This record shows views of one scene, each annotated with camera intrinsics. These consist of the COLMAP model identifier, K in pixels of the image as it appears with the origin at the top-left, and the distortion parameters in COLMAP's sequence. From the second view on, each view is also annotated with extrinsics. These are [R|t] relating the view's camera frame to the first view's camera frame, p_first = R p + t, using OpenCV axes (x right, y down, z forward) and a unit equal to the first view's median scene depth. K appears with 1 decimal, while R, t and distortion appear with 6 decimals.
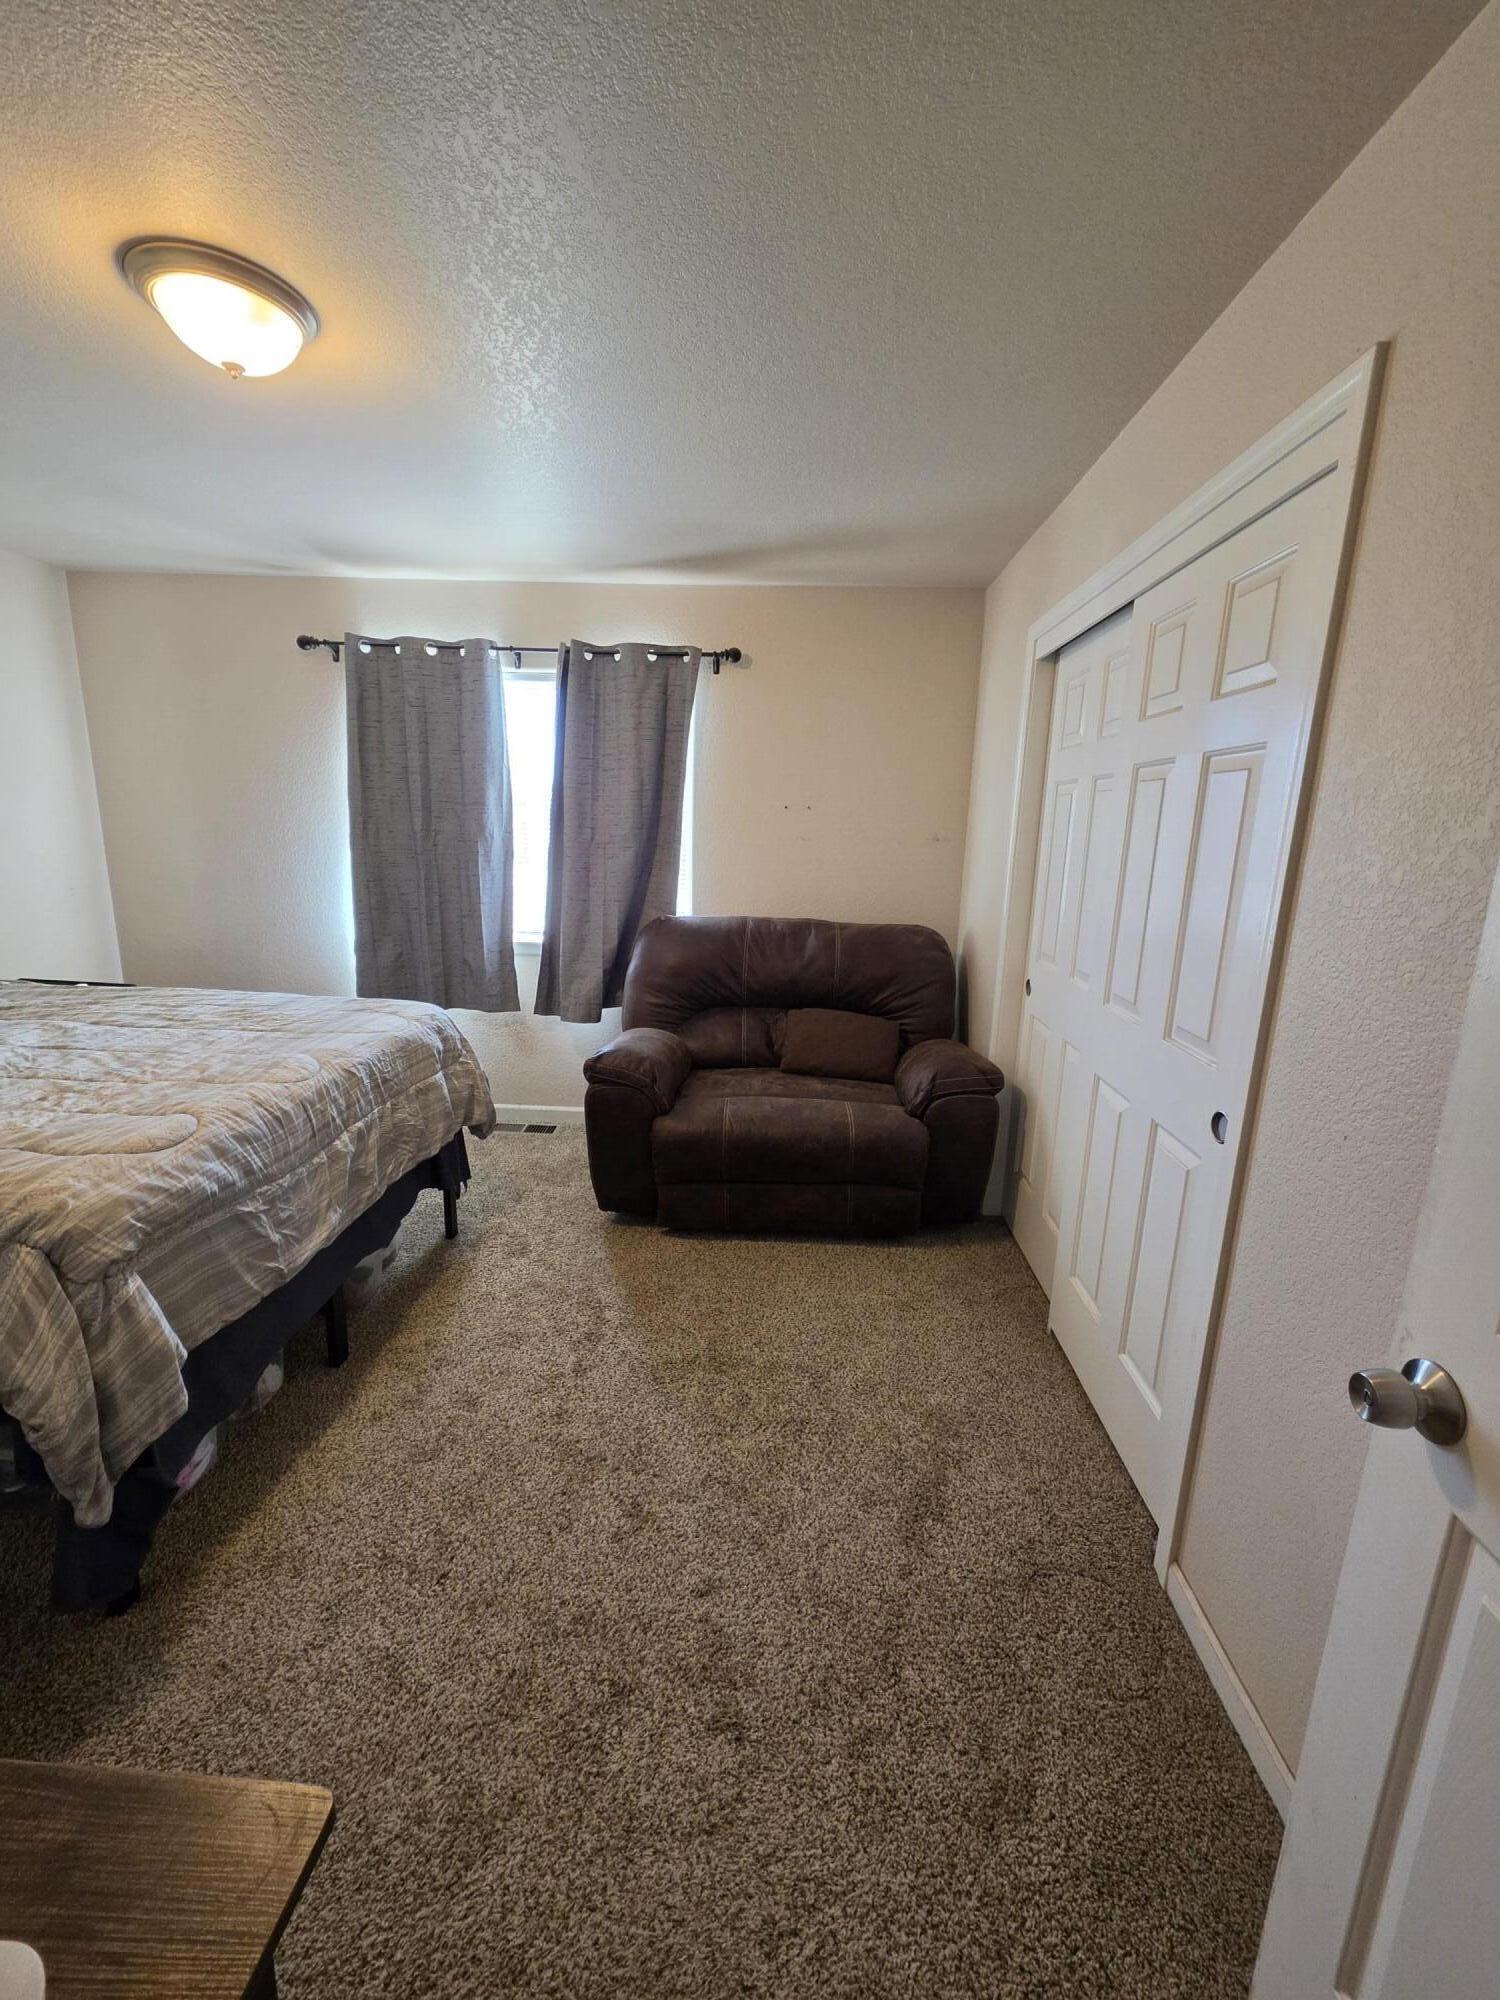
lens RADIAL K [[799.8, 0, 744.2], [0, 799.8, 1008.7], [0, 0, 1]] dist [-0.002056, 0.000483]
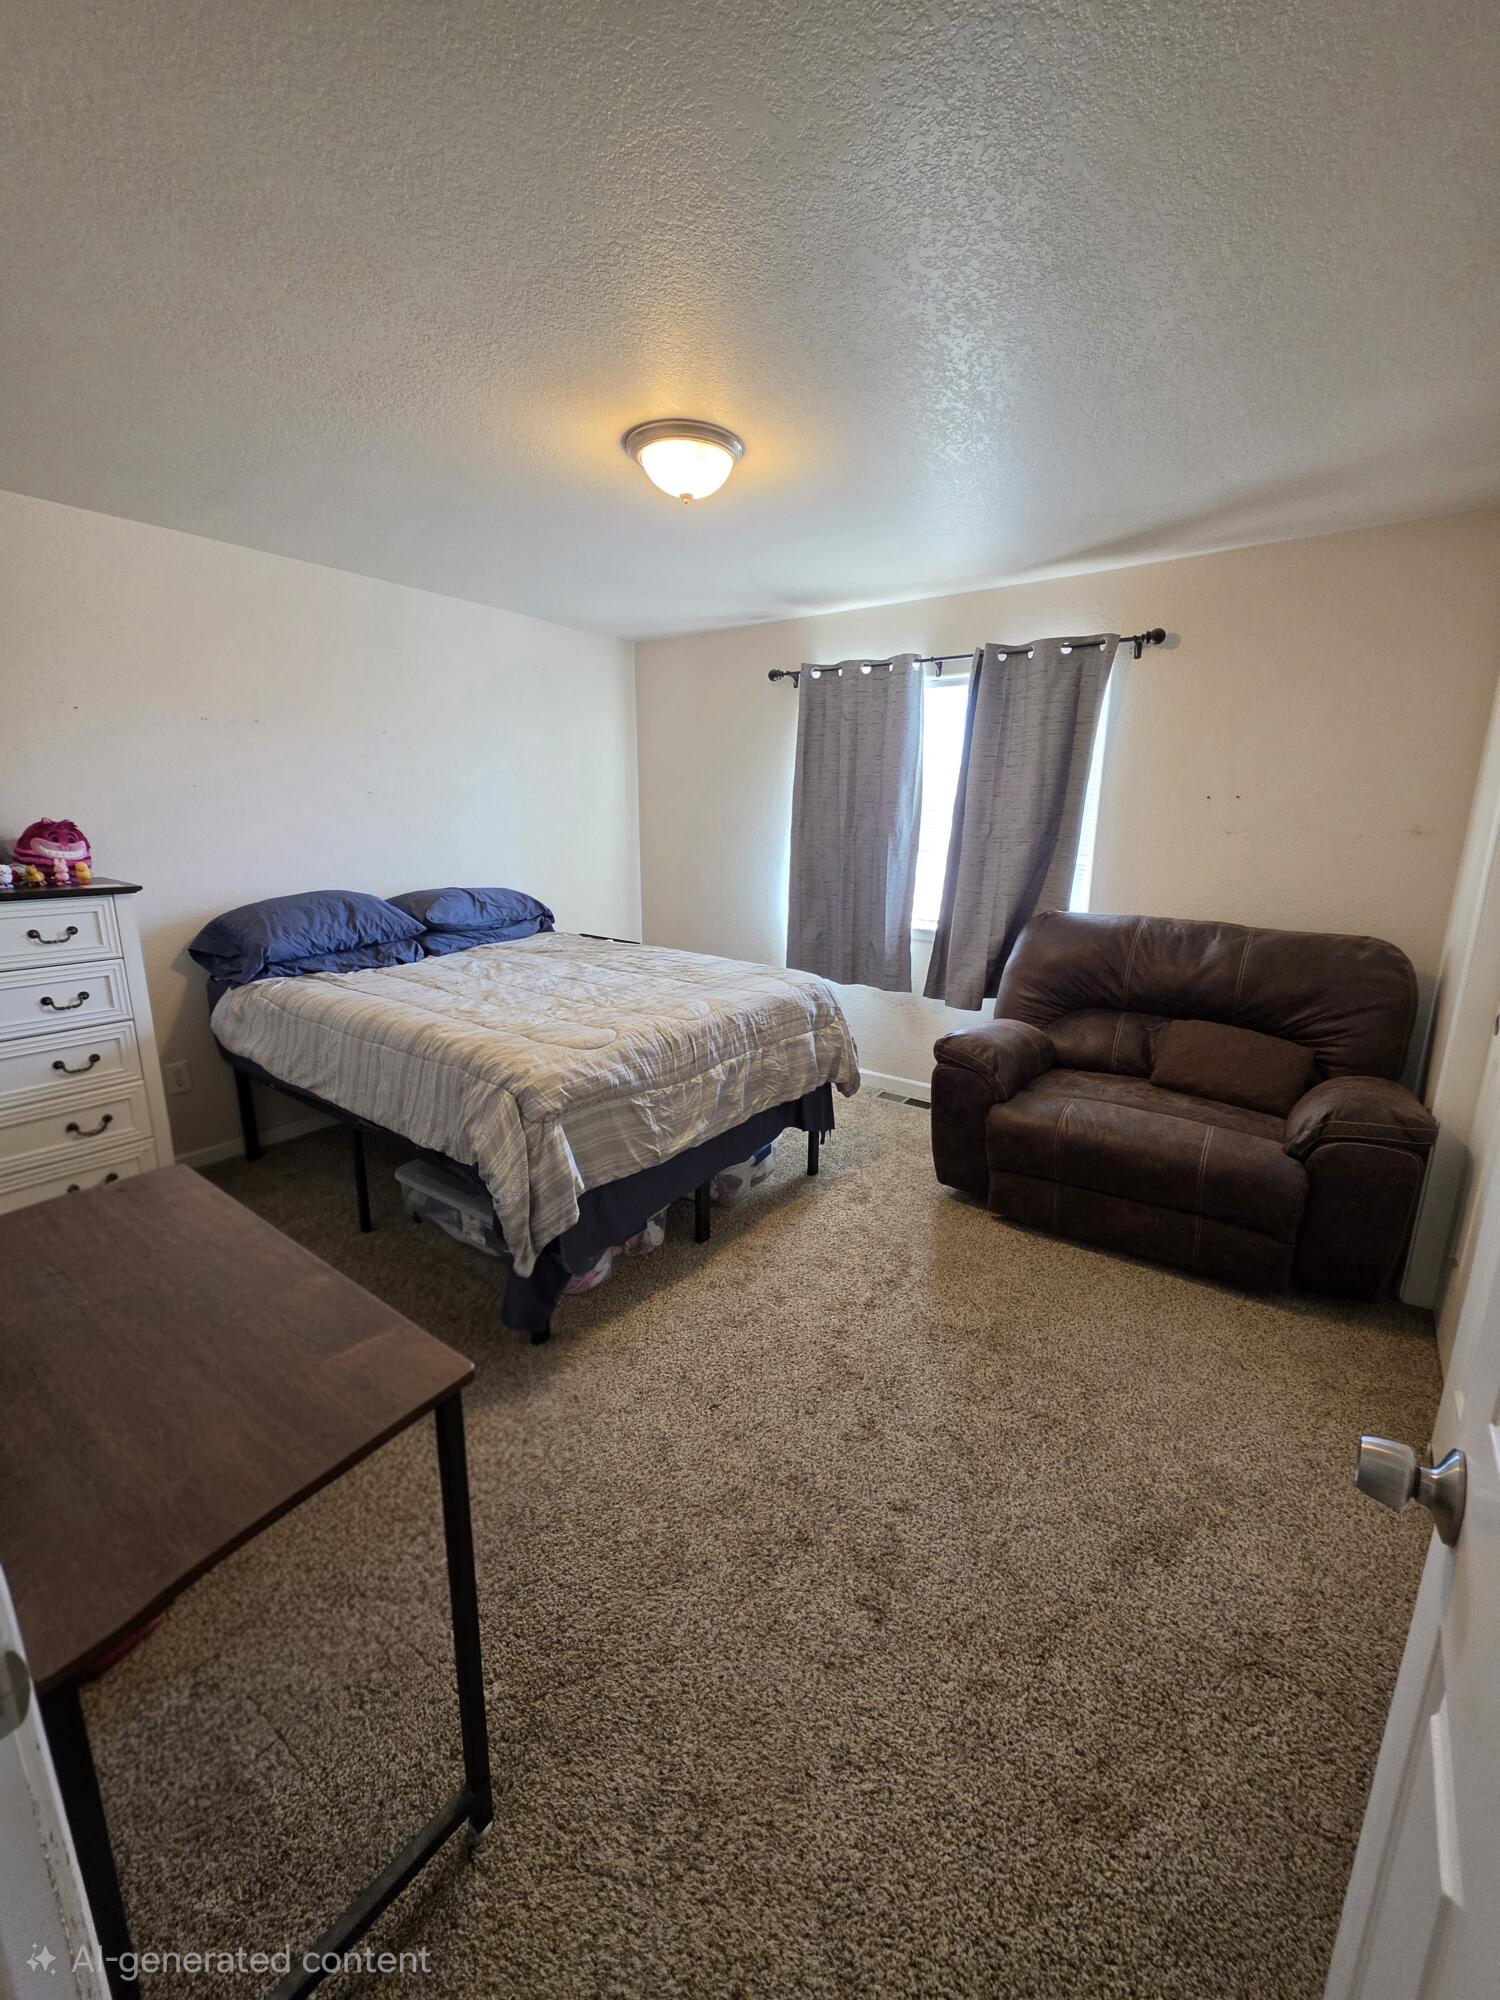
lens RADIAL K [[799.8, 0, 744.2], [0, 799.8, 1008.7], [0, 0, 1]] dist [-0.002056, 0.000483]
pose [[0.825410, 0.114293, -0.552843, 0.214433], [-0.108880, 0.993135, 0.042758, 0.005093], [0.553934, 0.024900, 0.832188, -0.050665]]
